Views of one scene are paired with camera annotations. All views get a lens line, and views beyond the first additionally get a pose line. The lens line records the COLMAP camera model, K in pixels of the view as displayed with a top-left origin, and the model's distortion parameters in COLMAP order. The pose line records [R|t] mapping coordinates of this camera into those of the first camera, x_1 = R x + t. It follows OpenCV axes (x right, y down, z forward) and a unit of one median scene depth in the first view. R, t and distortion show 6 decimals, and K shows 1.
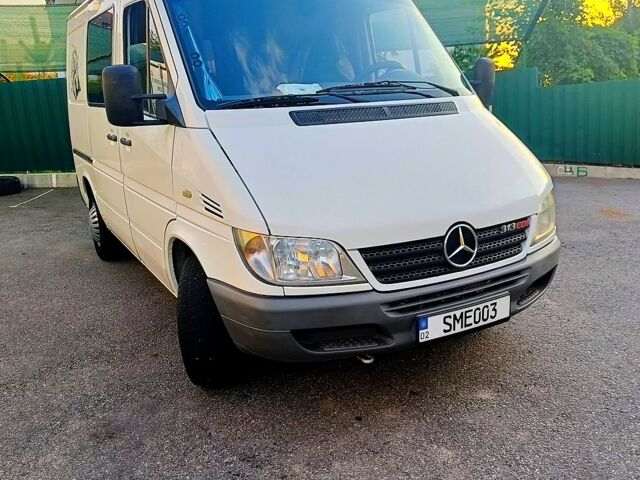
lens RADIAL K [[584.7, 0, 320.0], [0, 584.7, 240.0], [0, 0, 1]] dist [0.039172, -0.018821]
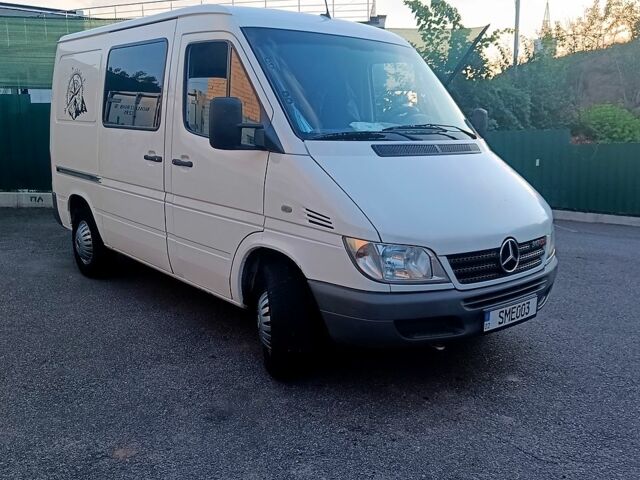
lens RADIAL K [[610.2, 0, 303.0], [0, 610.2, 234.3], [0, 0, 1]] dist [0.039794, -0.013083]
pose [[0.979690, 0.025733, 0.198859, -0.449737], [-0.011939, 0.997458, -0.070256, 0.059559], [-0.200161, 0.066455, 0.977507, -0.211020]]
